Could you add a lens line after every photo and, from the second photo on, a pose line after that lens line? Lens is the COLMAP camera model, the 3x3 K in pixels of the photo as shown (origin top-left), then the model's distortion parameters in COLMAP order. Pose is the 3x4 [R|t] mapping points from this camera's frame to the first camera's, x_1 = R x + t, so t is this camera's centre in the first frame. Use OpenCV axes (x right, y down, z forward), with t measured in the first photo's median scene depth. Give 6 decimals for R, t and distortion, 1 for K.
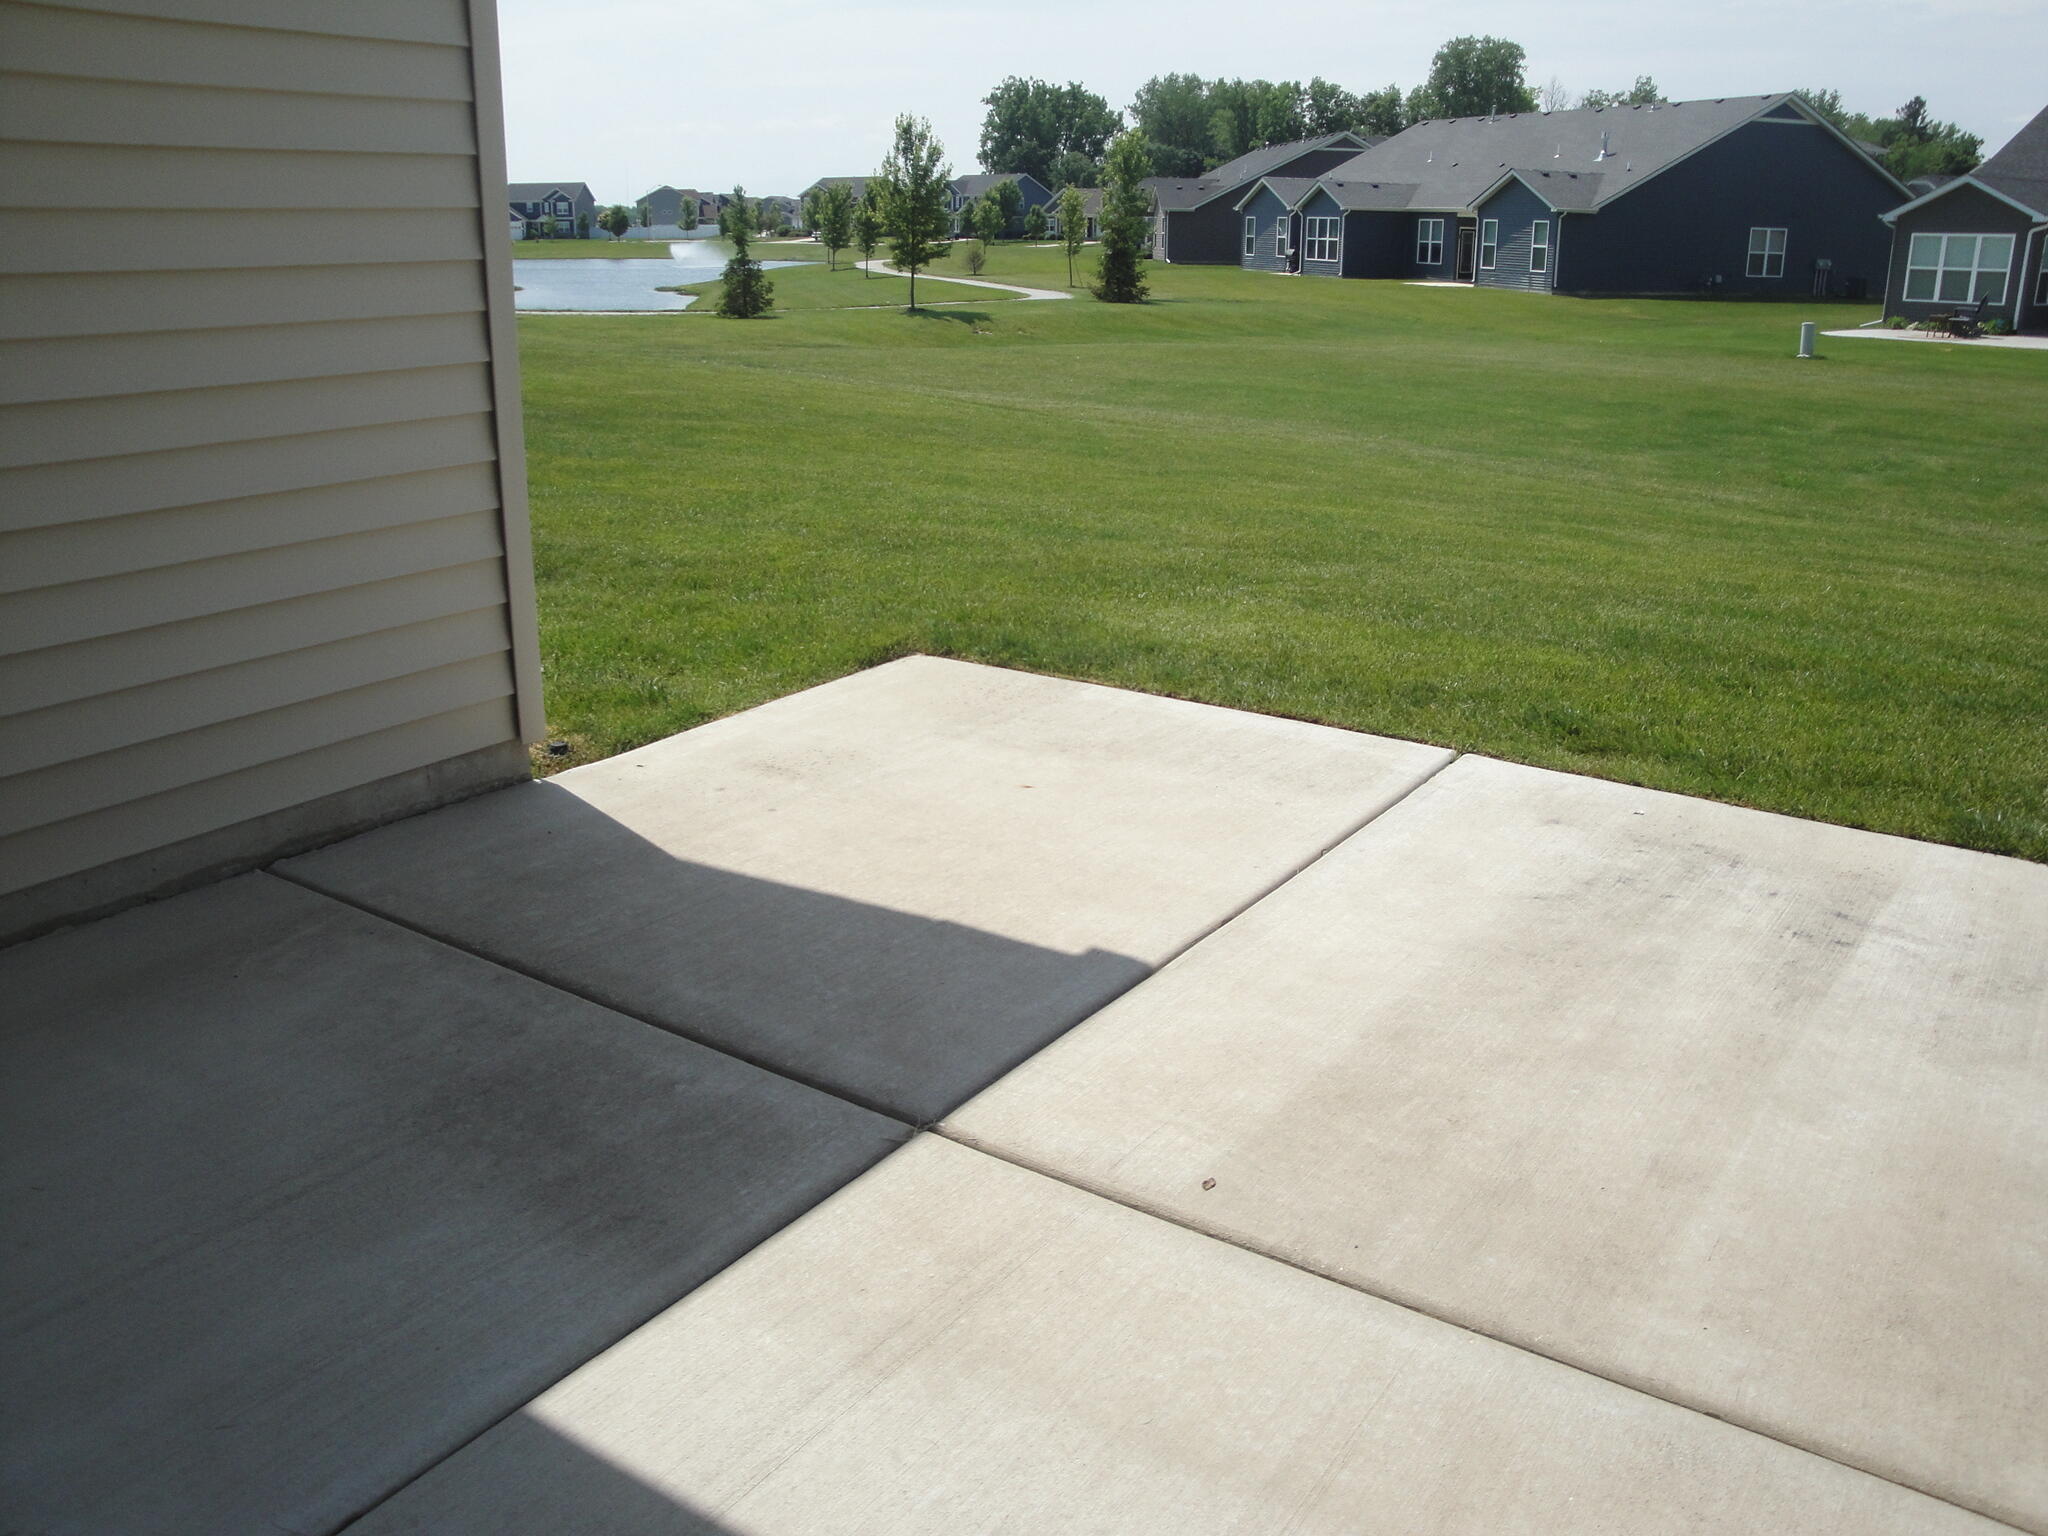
lens RADIAL K [[1675.1, 0, 1024.0], [0, 1675.1, 768.0], [0, 0, 1]] dist [-0.193912, 0.193517]
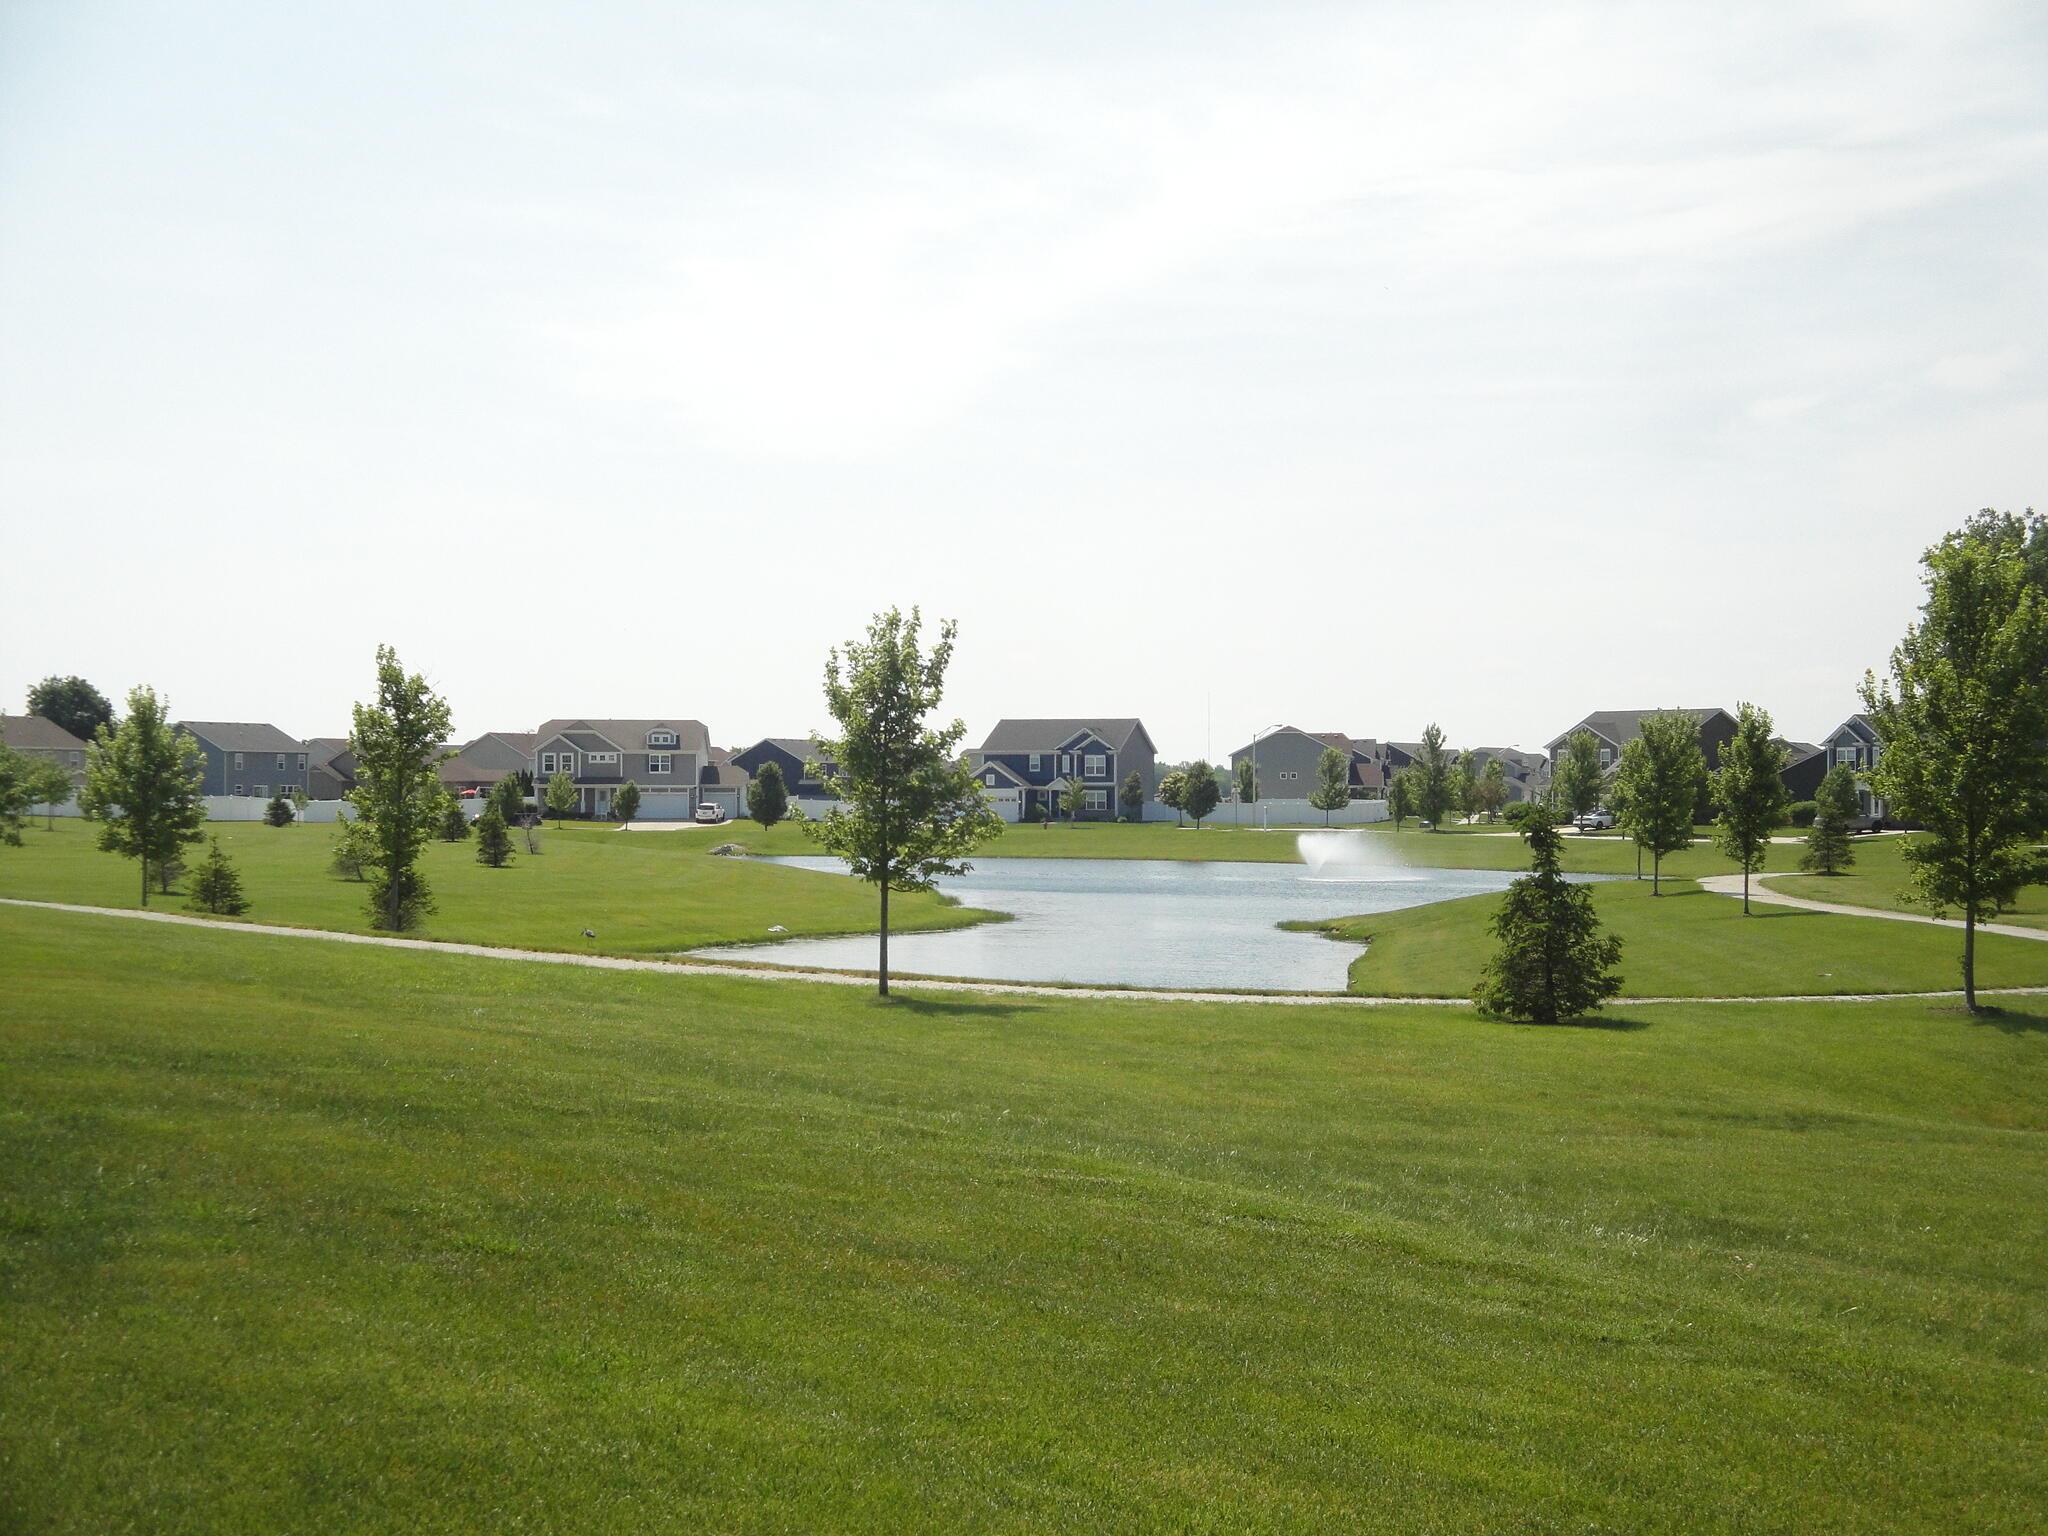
lens RADIAL K [[910.1, 0, 1024.0], [0, 910.1, 768.0], [0, 0, 1]] dist [-0.000223, -0.000029]
pose [[0.971138, -0.015473, -0.238016, -0.234257], [-0.069164, 0.936750, -0.343098, -0.238286], [0.228270, 0.349657, 0.908643, 0.718227]]
